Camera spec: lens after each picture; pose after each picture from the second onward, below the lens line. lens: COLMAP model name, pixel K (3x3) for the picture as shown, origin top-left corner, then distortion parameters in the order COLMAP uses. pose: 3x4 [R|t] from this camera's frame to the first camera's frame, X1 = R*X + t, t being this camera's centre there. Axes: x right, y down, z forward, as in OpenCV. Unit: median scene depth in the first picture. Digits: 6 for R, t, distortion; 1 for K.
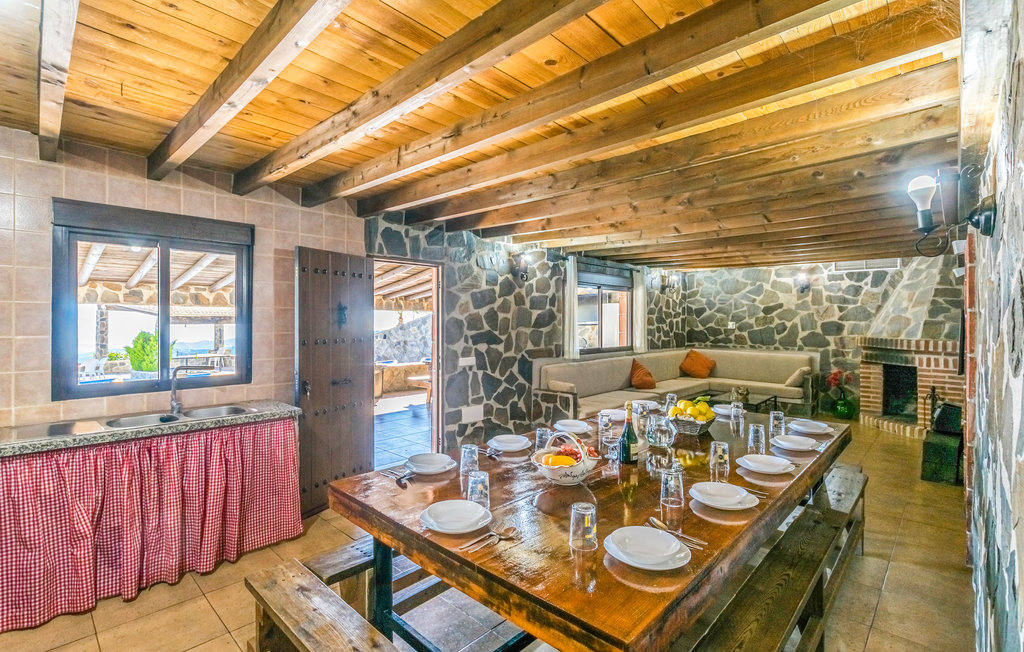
lens RADIAL K [[469.2, 0, 509.4], [0, 469.2, 327.4], [0, 0, 1]] dist [-0.001783, -0.001141]
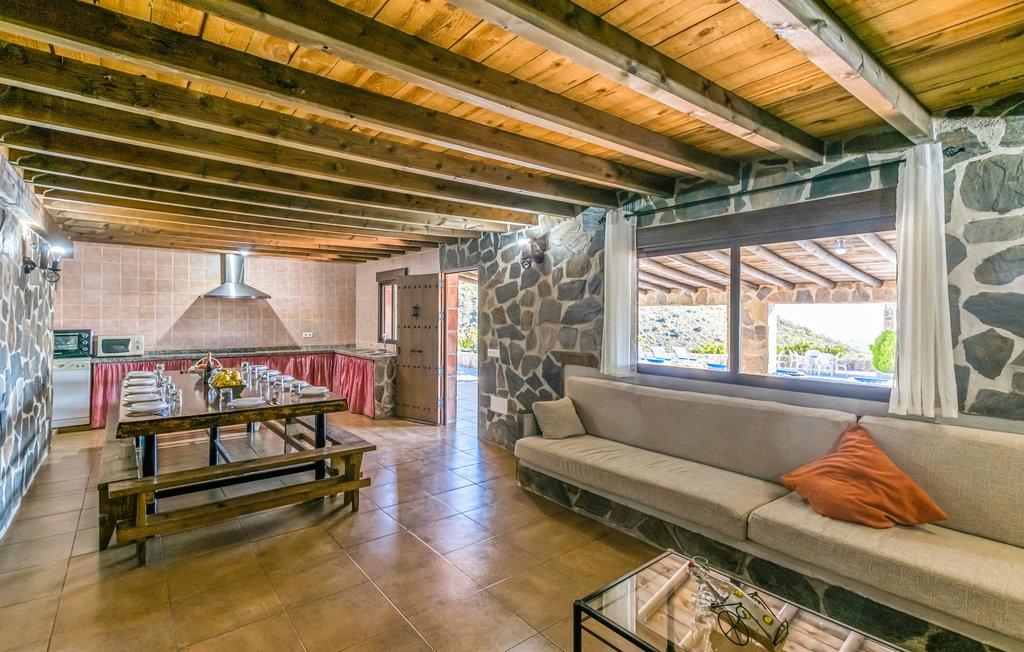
lens RADIAL K [[469.2, 0, 509.2], [0, 469.2, 318.9], [0, 0, 1]] dist [-0.001783, -0.001141]
pose [[-0.133185, 0.001601, -0.991090, 0.906212], [-0.021939, 0.999749, 0.004563, -0.009999], [0.990848, 0.022352, -0.133116, 1.108211]]
